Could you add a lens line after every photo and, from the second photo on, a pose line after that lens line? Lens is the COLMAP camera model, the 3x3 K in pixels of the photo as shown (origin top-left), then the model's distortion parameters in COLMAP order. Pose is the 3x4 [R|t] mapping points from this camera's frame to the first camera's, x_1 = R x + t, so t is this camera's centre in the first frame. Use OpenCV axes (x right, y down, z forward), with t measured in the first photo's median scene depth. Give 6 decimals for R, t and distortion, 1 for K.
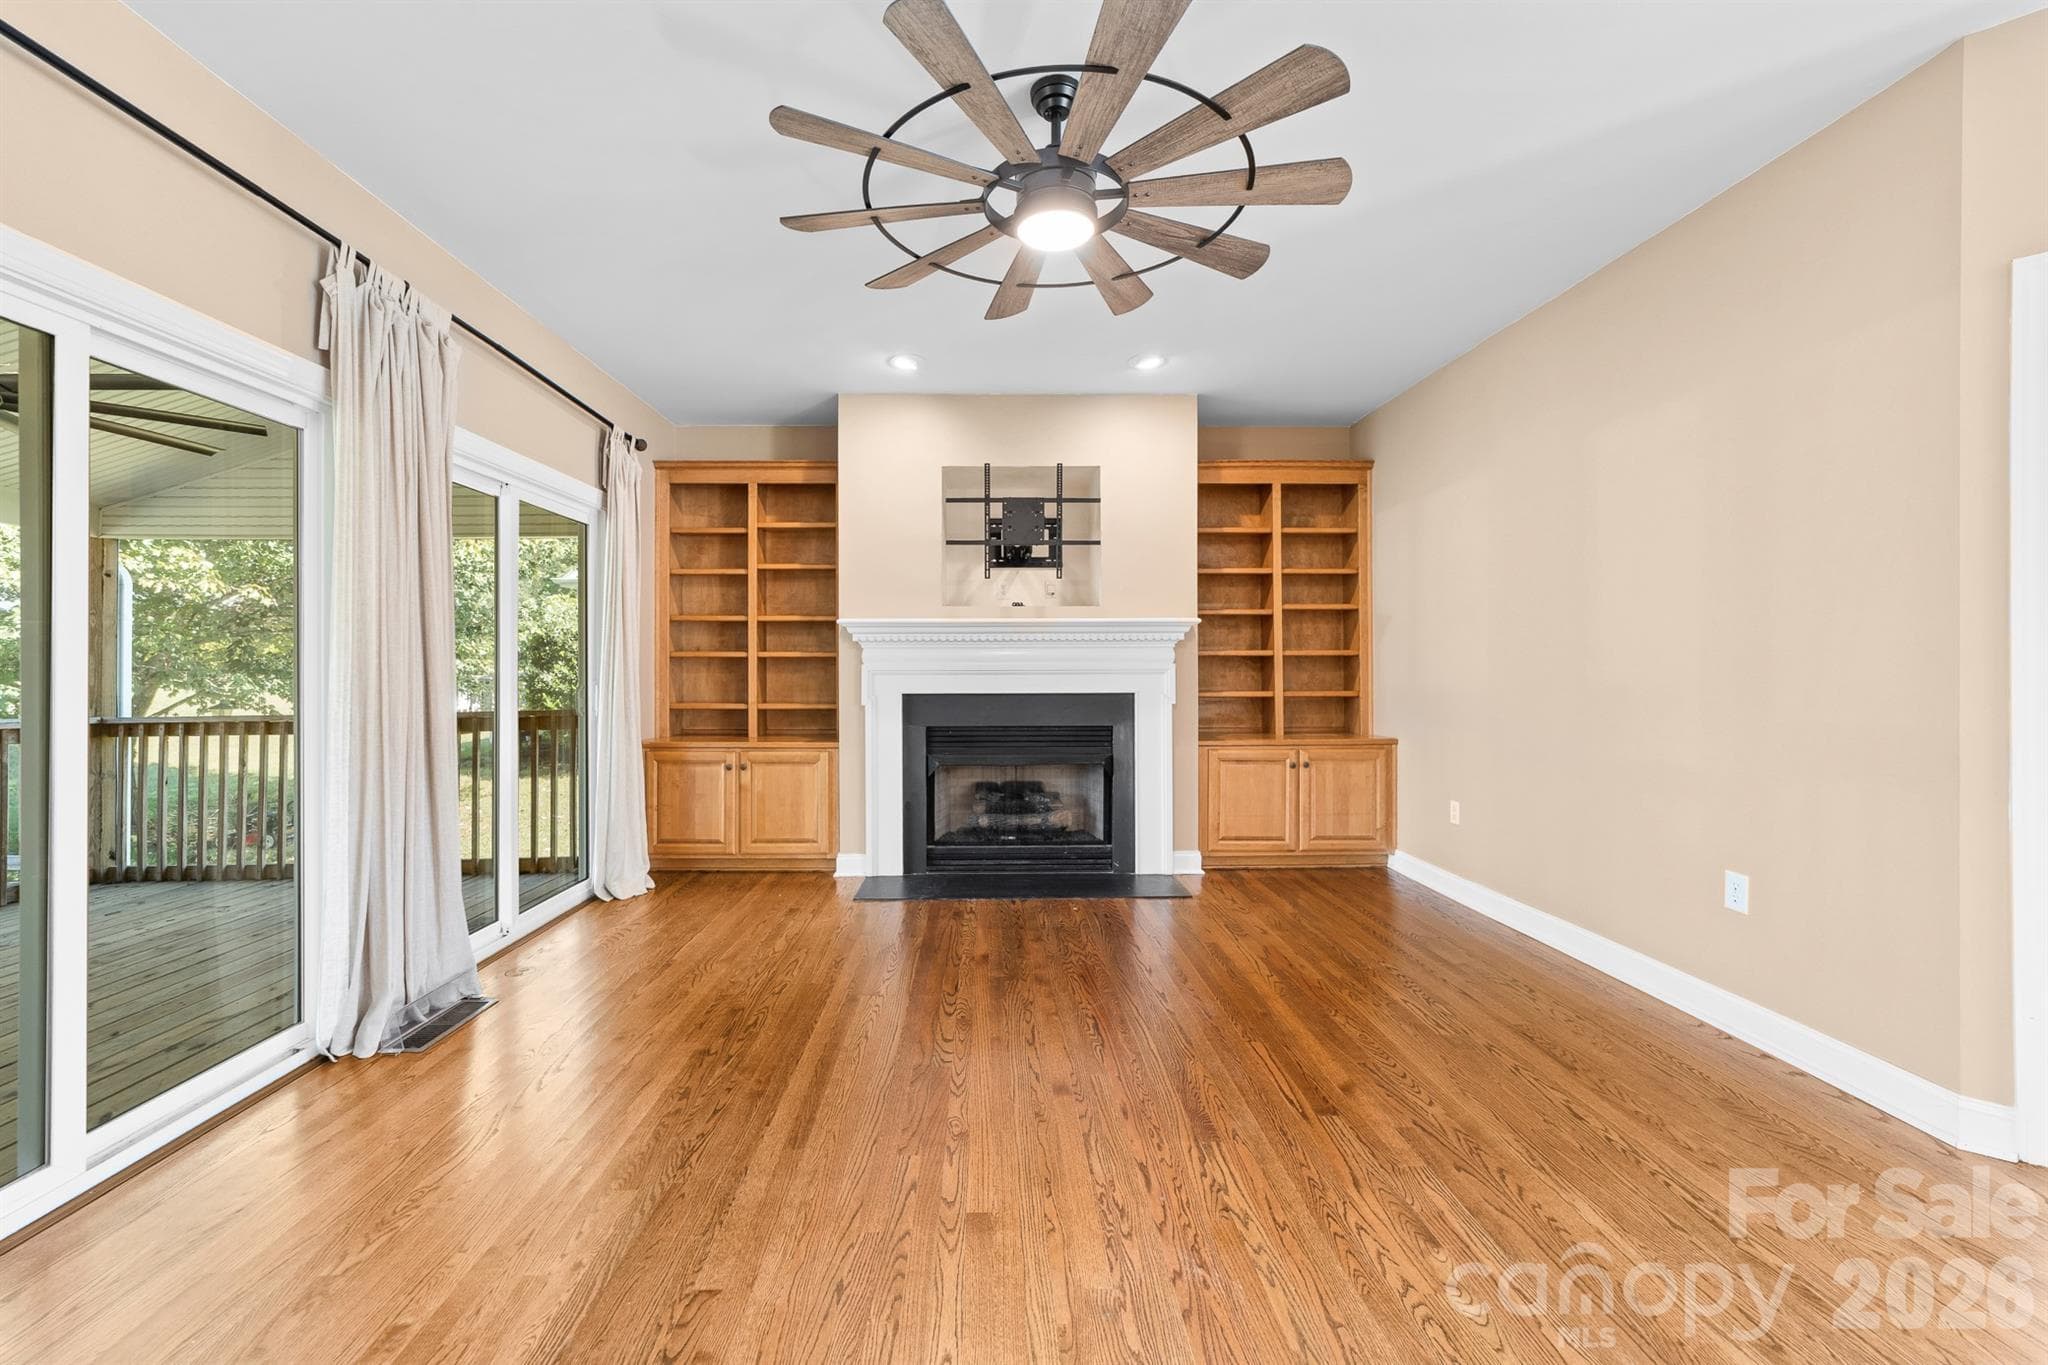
lens RADIAL K [[808.2, 0, 1018.4], [0, 808.2, 670.5], [0, 0, 1]] dist [-0.023857, 0.011371]
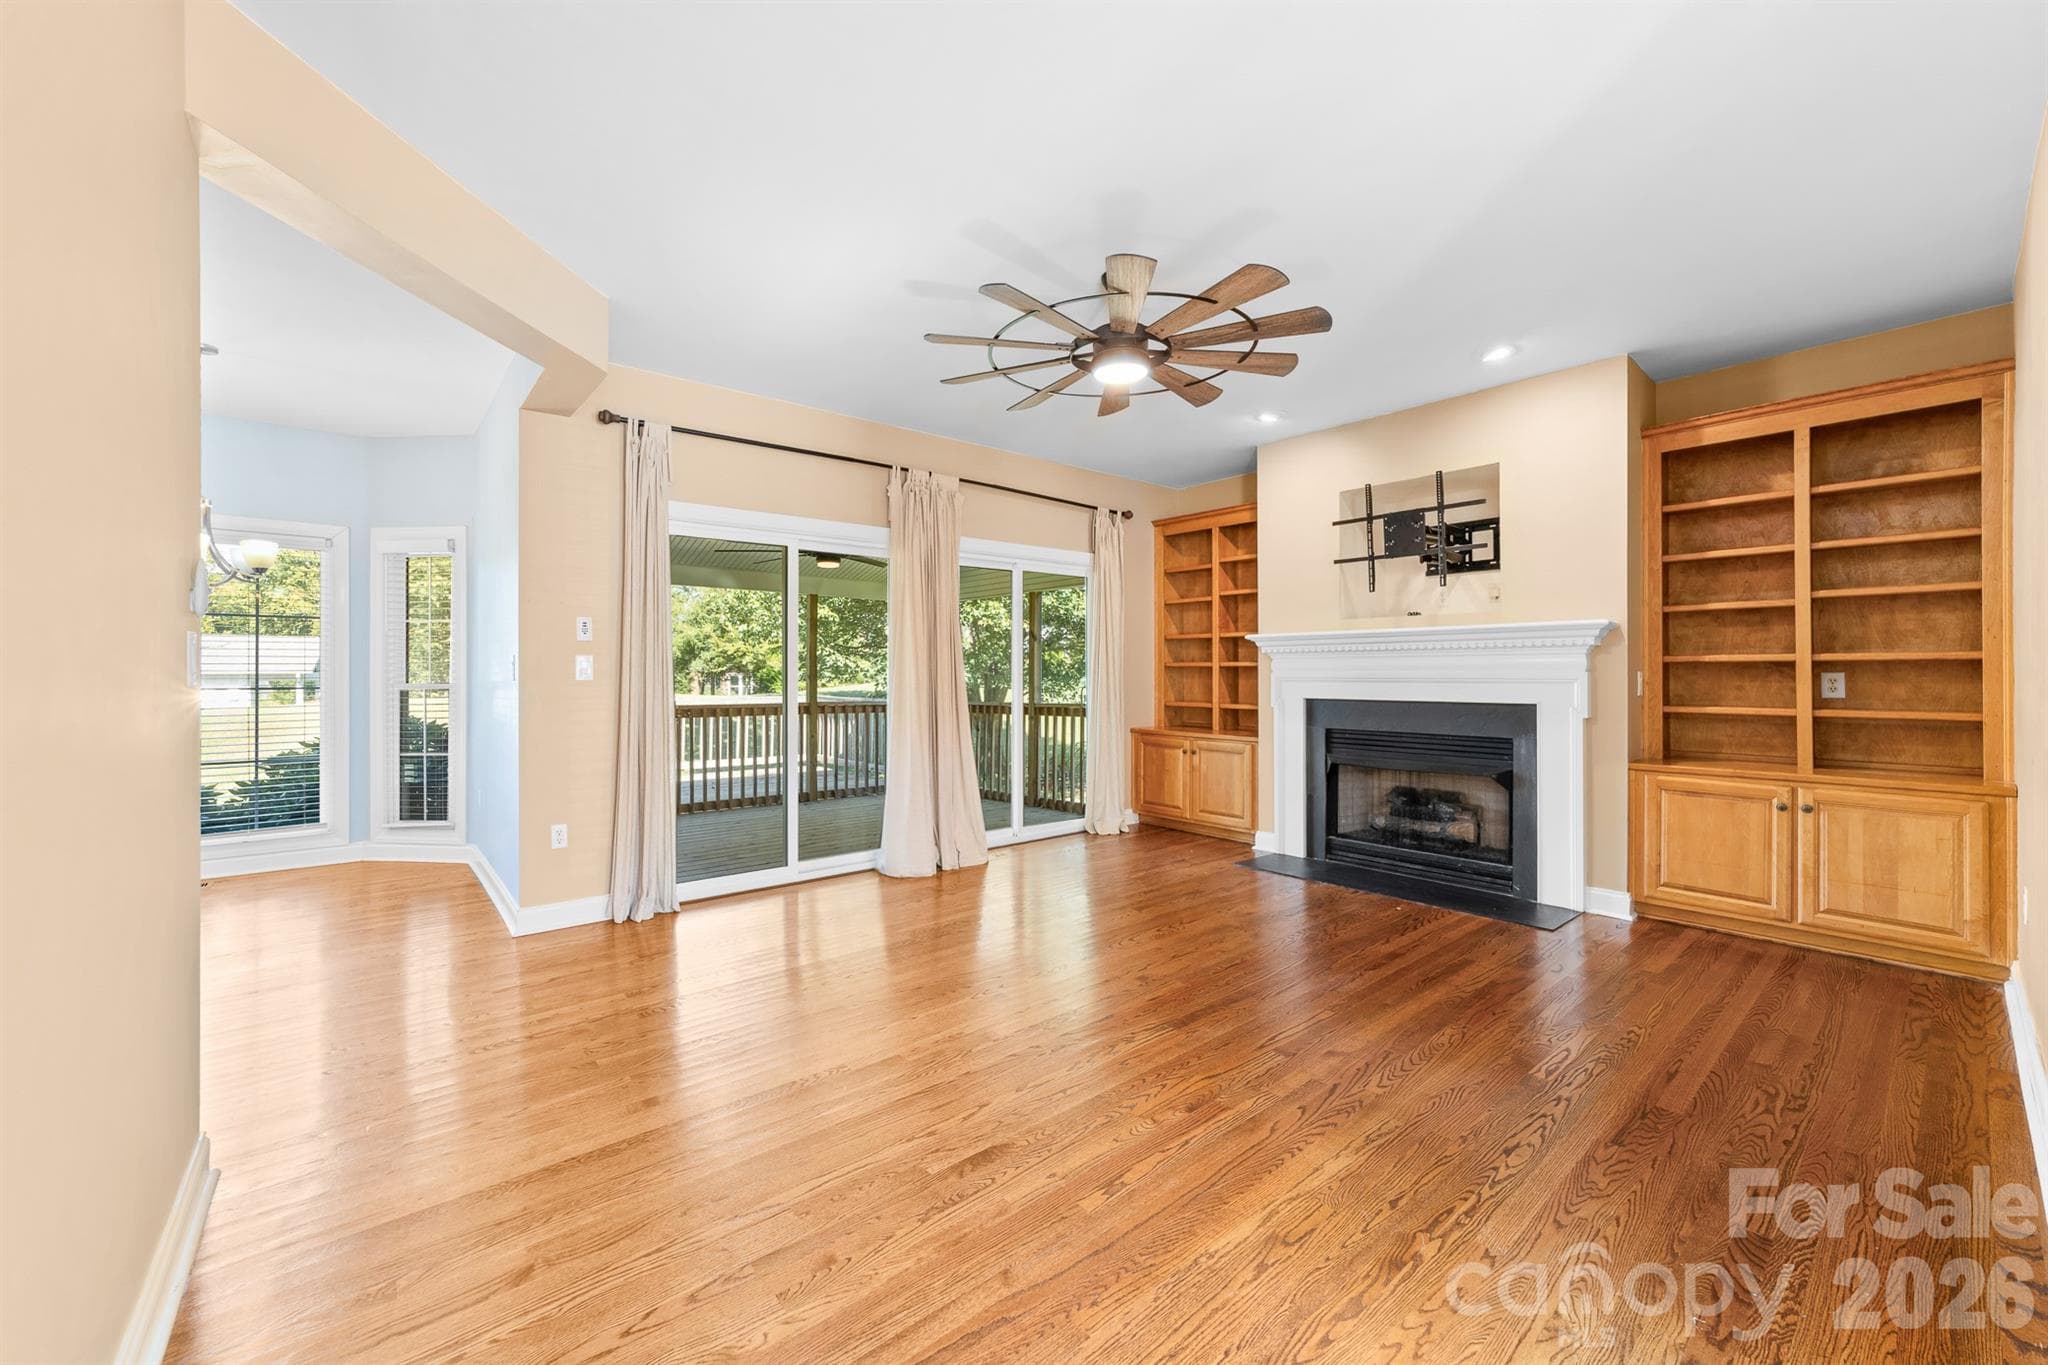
lens RADIAL K [[794.3, 0, 1024.0], [0, 794.3, 682.5], [0, 0, 1]] dist [-0.002105, 0.000089]
pose [[0.639735, 0.010869, -0.768519, 0.458947], [-0.004571, 0.999936, 0.010337, -0.003122], [0.768582, -0.003100, 0.639744, -0.019734]]
